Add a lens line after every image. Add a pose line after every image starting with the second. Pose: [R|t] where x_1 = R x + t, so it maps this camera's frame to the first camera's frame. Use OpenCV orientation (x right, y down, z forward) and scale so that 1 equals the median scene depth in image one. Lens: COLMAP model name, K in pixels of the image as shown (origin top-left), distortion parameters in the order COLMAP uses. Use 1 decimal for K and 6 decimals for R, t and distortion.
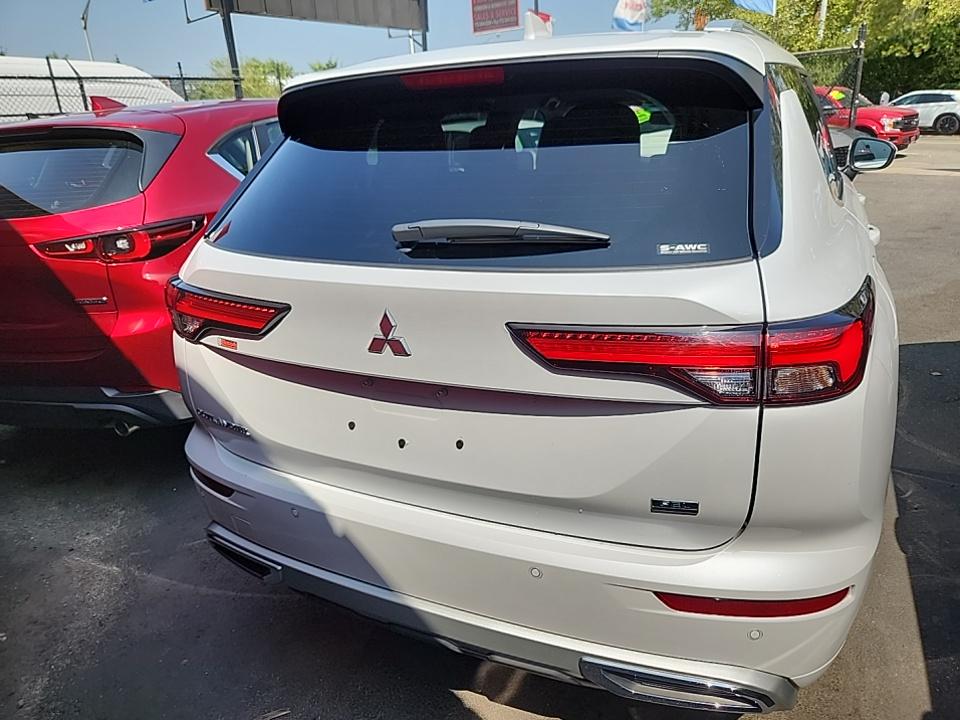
lens RADIAL K [[657.8, 0, 478.9], [0, 657.8, 349.4], [0, 0, 1]] dist [0.069134, -0.070637]
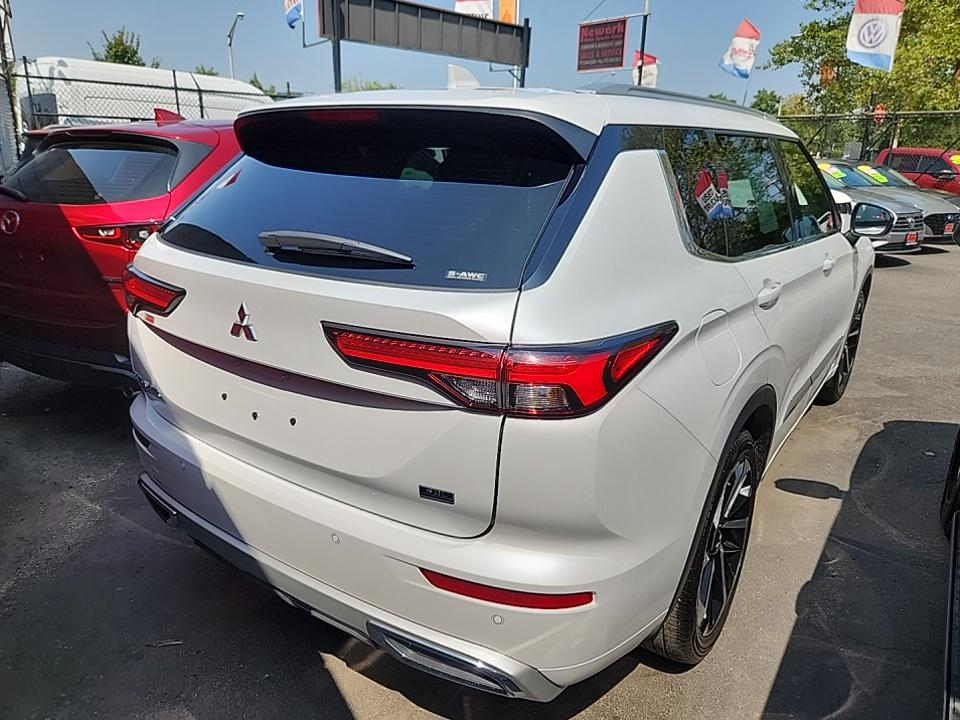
lens RADIAL K [[661.3, 0, 480.0], [0, 661.3, 360.0], [0, 0, 1]] dist [0.077719, -0.081061]
pose [[0.980457, 0.125045, -0.151881, 0.336864], [-0.129420, 0.991403, -0.019232, 0.010259], [0.148171, 0.038512, 0.988212, -0.096684]]
